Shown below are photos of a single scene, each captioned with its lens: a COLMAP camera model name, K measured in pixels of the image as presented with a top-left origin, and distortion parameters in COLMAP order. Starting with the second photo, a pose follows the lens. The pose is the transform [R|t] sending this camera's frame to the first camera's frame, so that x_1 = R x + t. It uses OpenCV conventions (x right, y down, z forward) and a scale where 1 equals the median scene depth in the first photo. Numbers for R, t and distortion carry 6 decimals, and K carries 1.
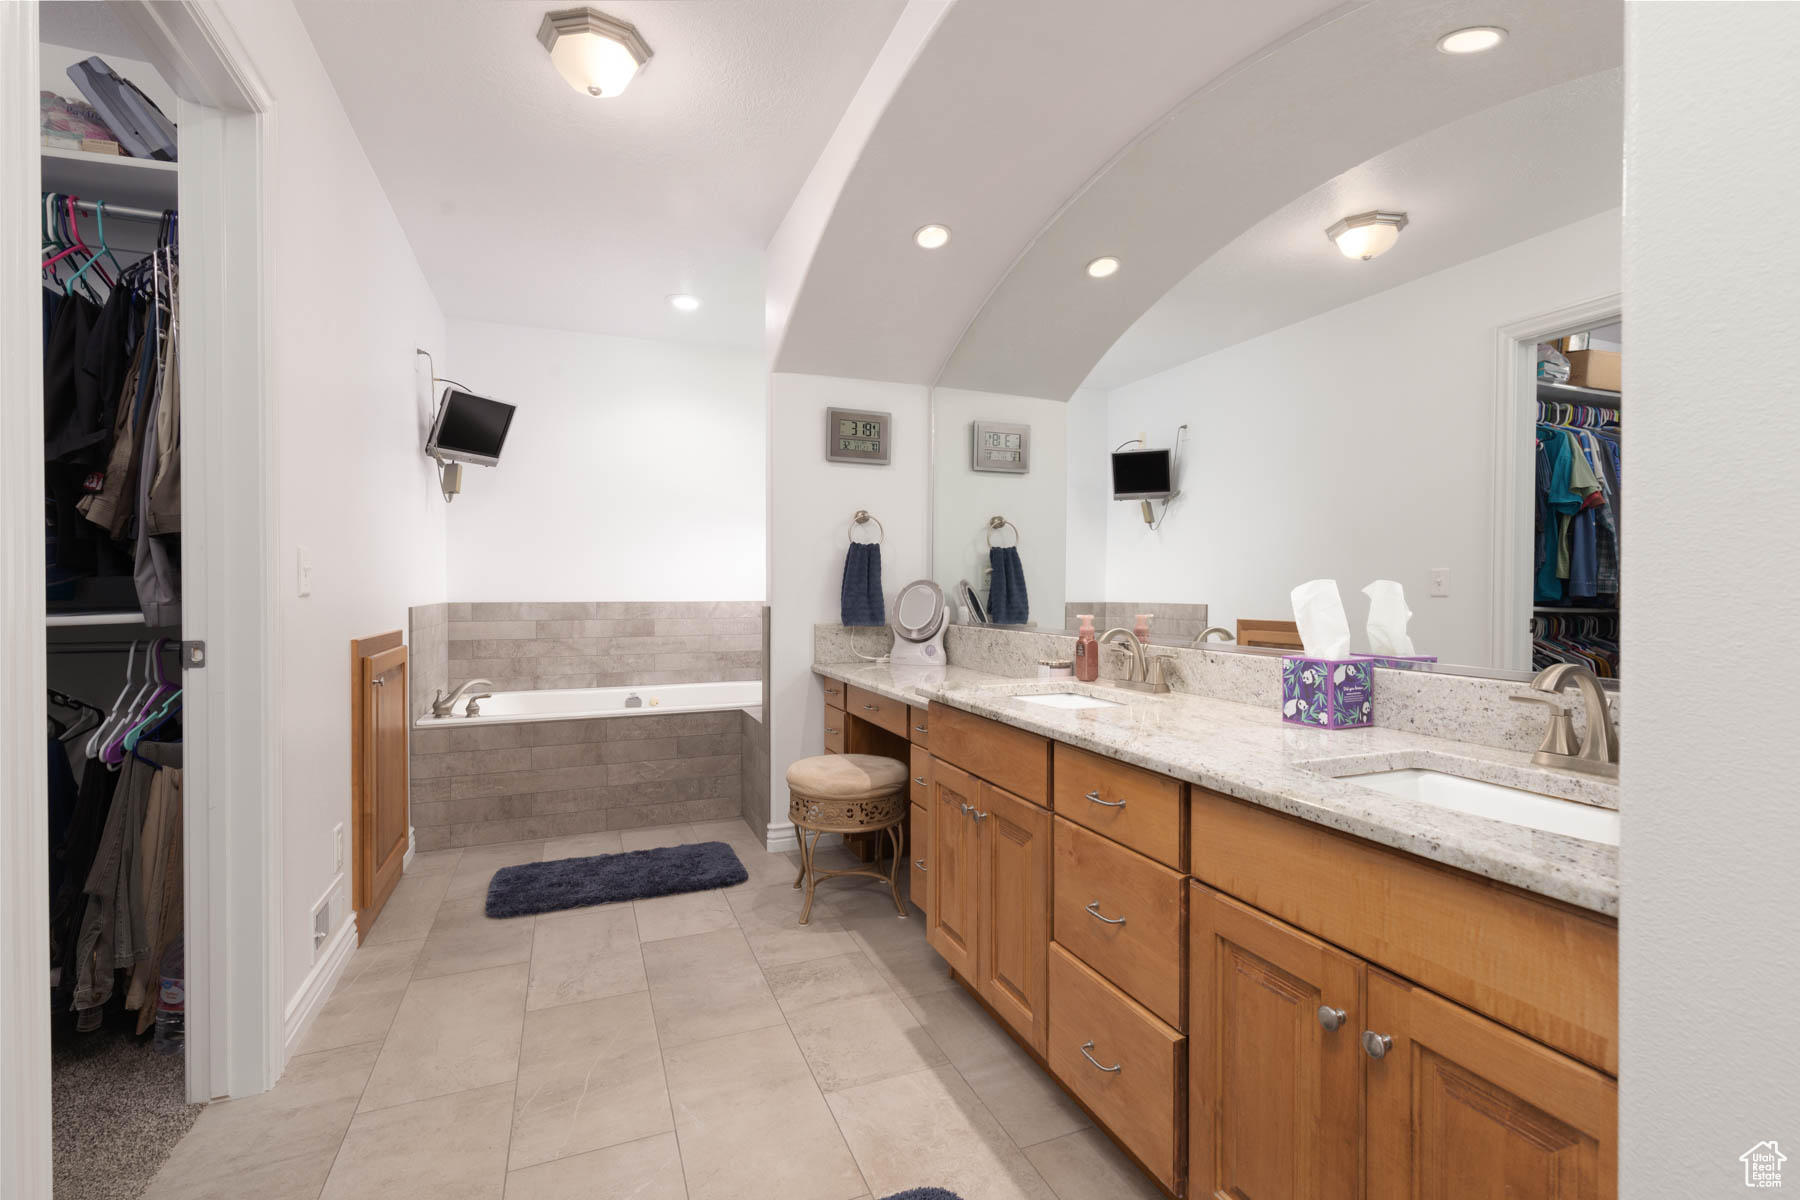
lens RADIAL K [[797.5, 0, 895.9], [0, 797.5, 598.5], [0, 0, 1]] dist [-0.000758, -0.000121]
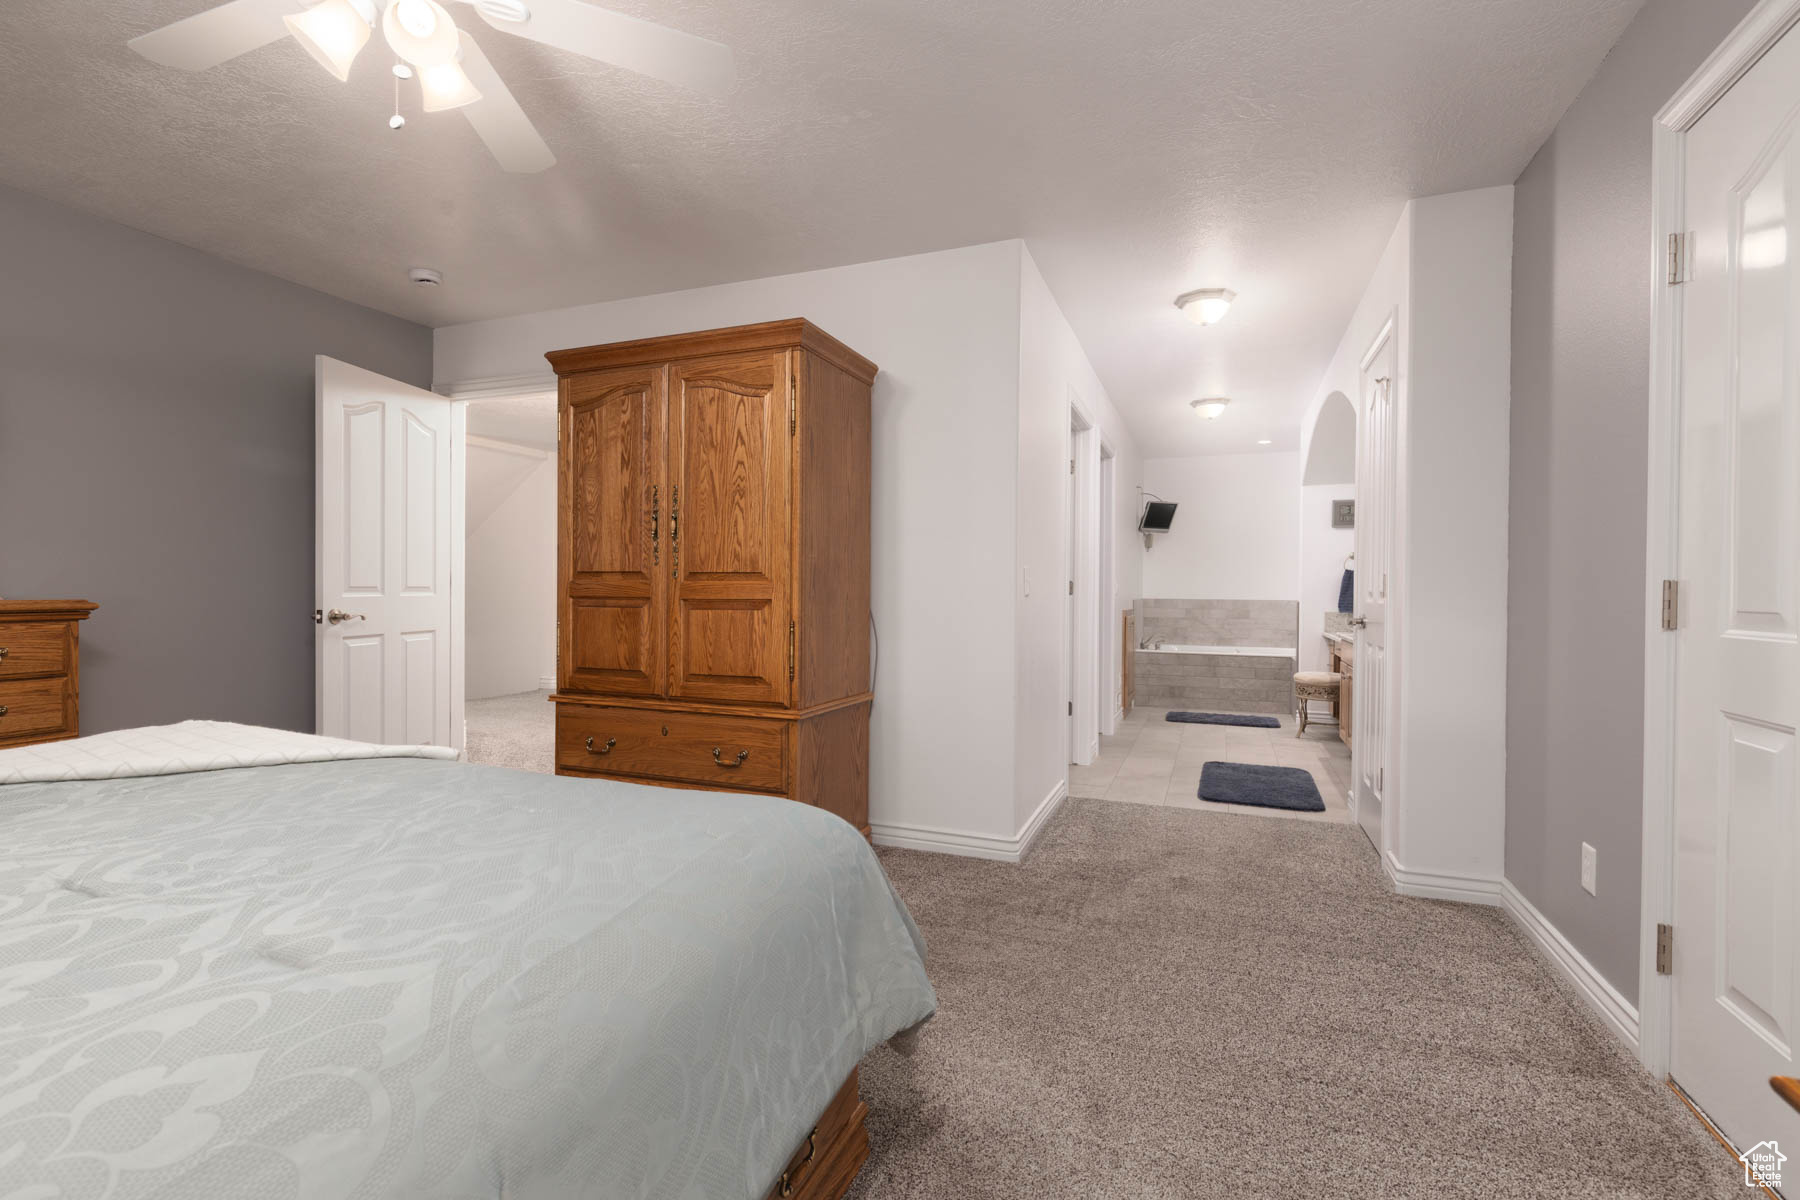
lens RADIAL K [[797.5, 0, 897.7], [0, 797.5, 601.2], [0, 0, 1]] dist [-0.000758, -0.000121]
pose [[0.720724, 0.012511, -0.693109, 0.442498], [-0.012629, 0.999908, 0.004916, 0.010643], [0.693107, 0.005210, 0.720816, -1.006823]]
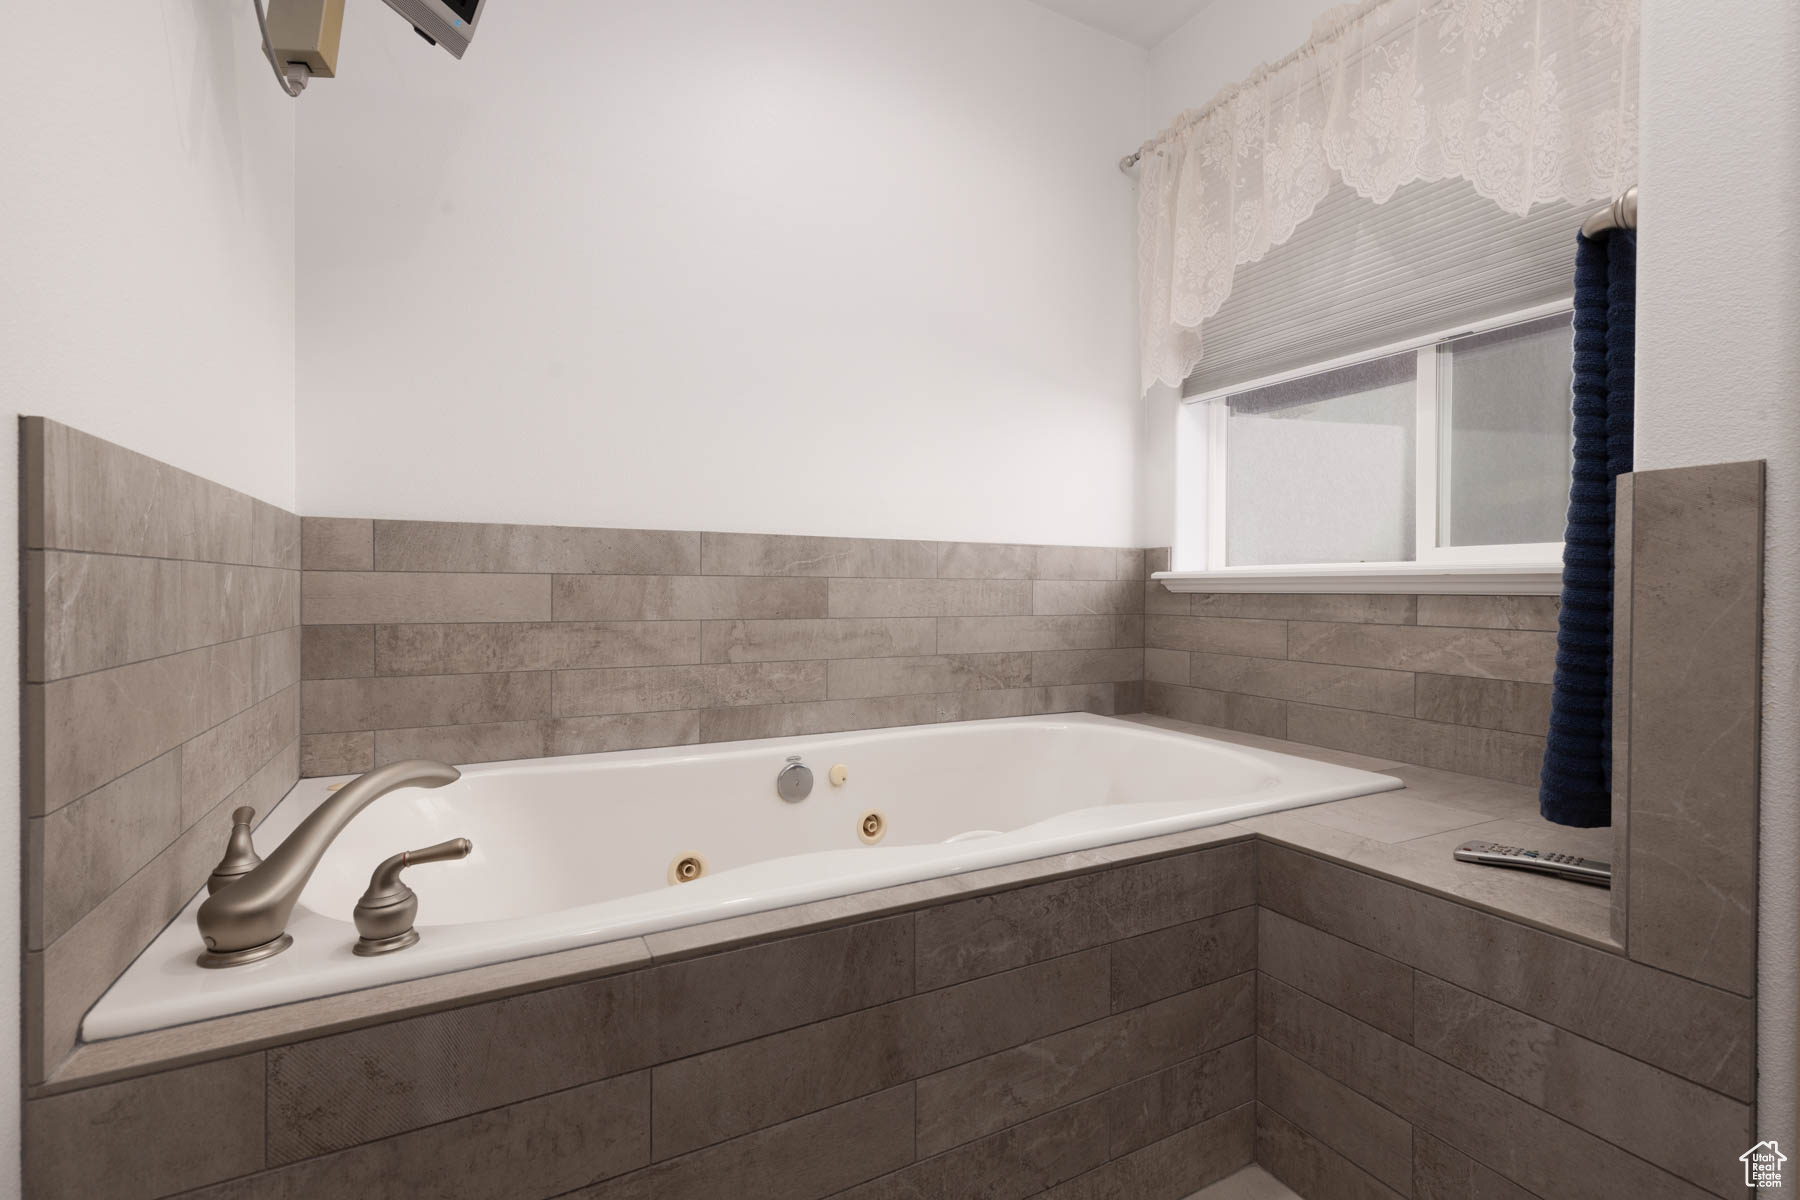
lens RADIAL K [[797.5, 0, 893.1], [0, 797.5, 598.9], [0, 0, 1]] dist [-0.000758, -0.000121]
pose [[0.995024, 0.004451, 0.099532, -0.379188], [-0.004667, 0.999987, 0.001938, 0.044125], [-0.099522, -0.002393, 0.995032, 0.702399]]
